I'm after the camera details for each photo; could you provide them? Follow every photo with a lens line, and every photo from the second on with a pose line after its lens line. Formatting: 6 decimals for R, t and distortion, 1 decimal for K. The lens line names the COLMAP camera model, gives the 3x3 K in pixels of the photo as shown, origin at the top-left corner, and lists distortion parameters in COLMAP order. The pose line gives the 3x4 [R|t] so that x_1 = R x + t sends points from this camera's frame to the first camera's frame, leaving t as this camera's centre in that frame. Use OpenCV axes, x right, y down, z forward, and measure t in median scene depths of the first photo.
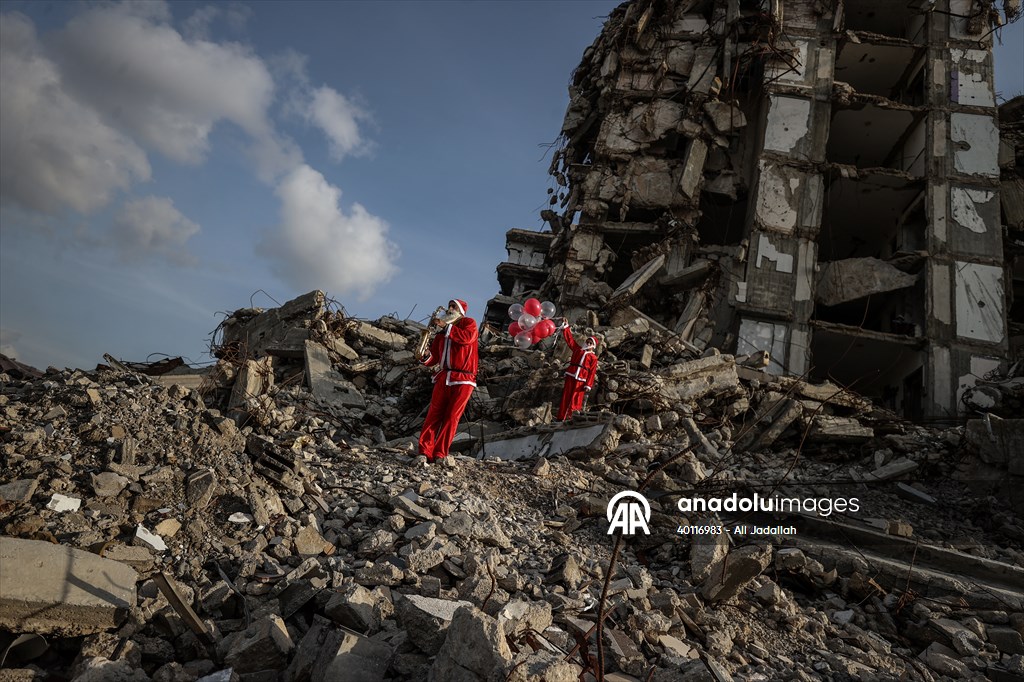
lens RADIAL K [[614.6, 0, 512.0], [0, 614.6, 341.0], [0, 0, 1]] dist [-0.036166, 0.030495]
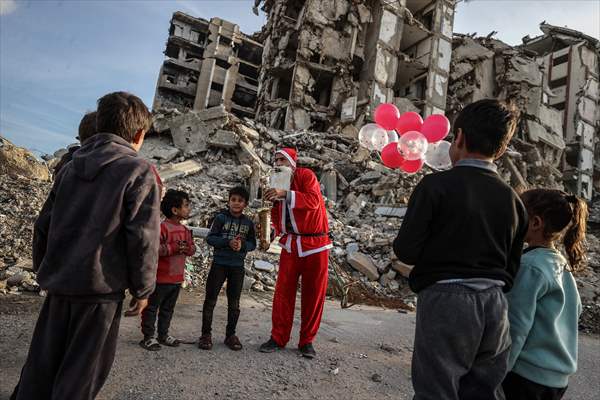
lens RADIAL K [[353.5, 0, 303.2], [0, 353.5, 200.7], [0, 0, 1]] dist [-0.026626, 0.022452]
pose [[0.841737, -0.052469, 0.537333, -0.514295], [-0.143597, 0.937659, 0.316506, -0.136589], [-0.520441, -0.343574, 0.781727, -0.020701]]
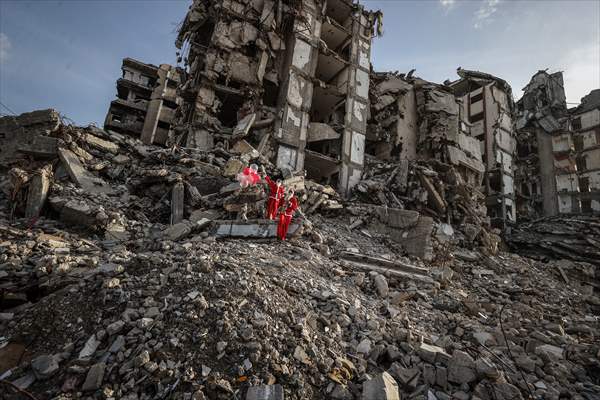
lens RADIAL K [[299.7, 0, 301.6], [0, 299.7, 201.0], [0, 0, 1]] dist [-0.040785, 0.015036]
pose [[0.815725, -0.012861, 0.578297, -0.177177], [-0.128830, 0.970602, 0.203308, -0.065646], [-0.563911, -0.240345, 0.790088, 0.034710]]
